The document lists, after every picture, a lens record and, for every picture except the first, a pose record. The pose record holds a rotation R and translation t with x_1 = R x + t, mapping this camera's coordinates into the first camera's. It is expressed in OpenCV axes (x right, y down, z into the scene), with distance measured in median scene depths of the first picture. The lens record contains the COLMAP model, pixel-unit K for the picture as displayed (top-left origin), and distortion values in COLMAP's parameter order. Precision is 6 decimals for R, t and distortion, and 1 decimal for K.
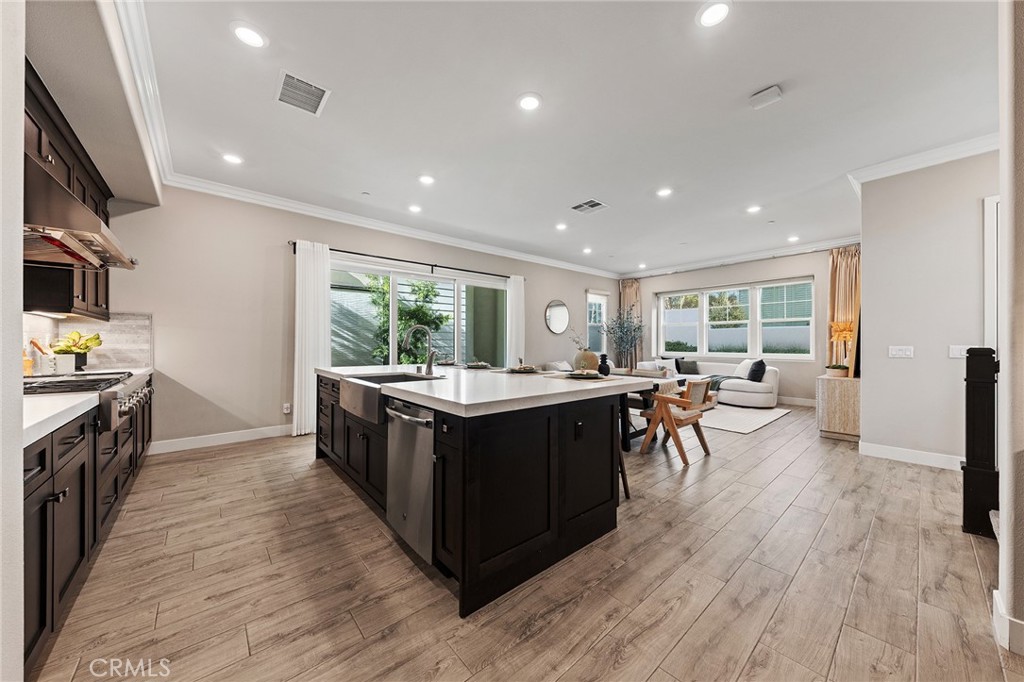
lens RADIAL K [[354.3, 0, 537.6], [0, 354.3, 341.5], [0, 0, 1]] dist [0.009224, -0.002127]
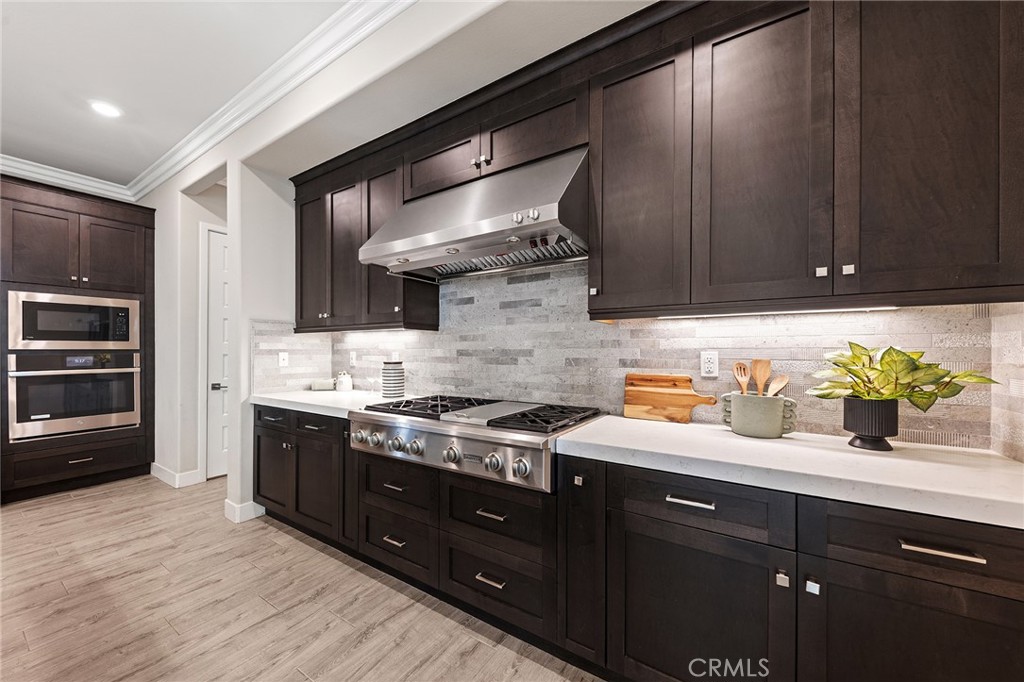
lens RADIAL K [[363.0, 0, 518.8], [0, 363.0, 350.5], [0, 0, 1]] dist [-0.000341, -0.001191]
pose [[-0.967039, 0.001064, -0.254628, -1.171154], [0.001327, 0.999999, -0.000860, -0.018722], [0.254626, -0.001170, -0.967039, 1.786460]]
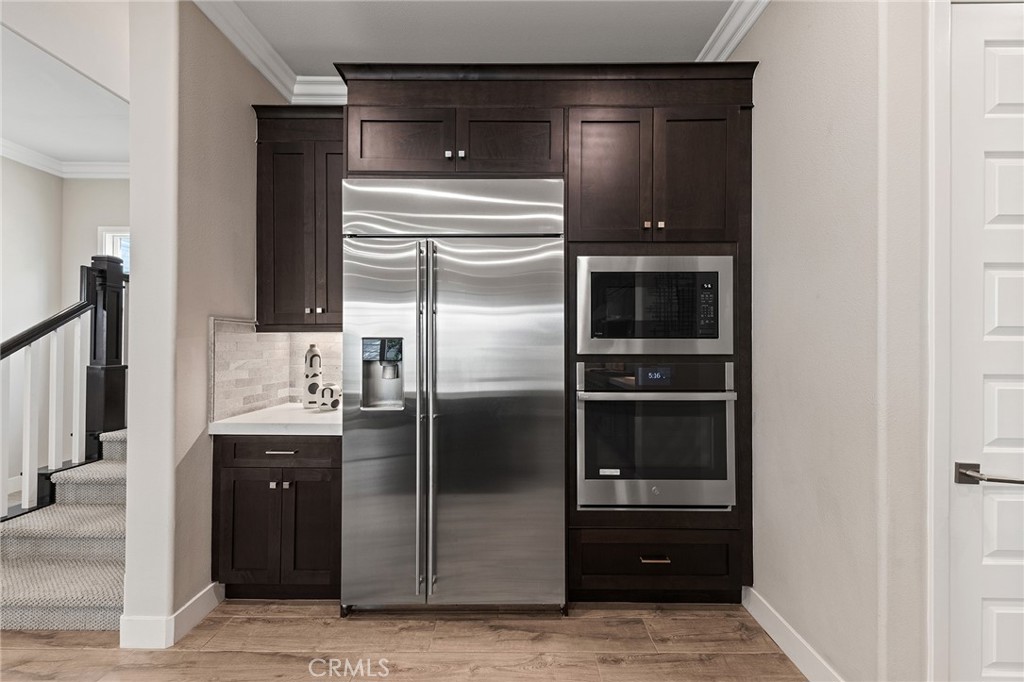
lens RADIAL K [[387.8, 0, 514.5], [0, 387.8, 345.1], [0, 0, 1]] dist [0.000979, -0.000424]
pose [[-0.733596, -0.002693, 0.679580, -0.176675], [-0.005427, 0.999983, -0.001896, -0.044021], [-0.679564, -0.005079, -0.733599, 0.748528]]
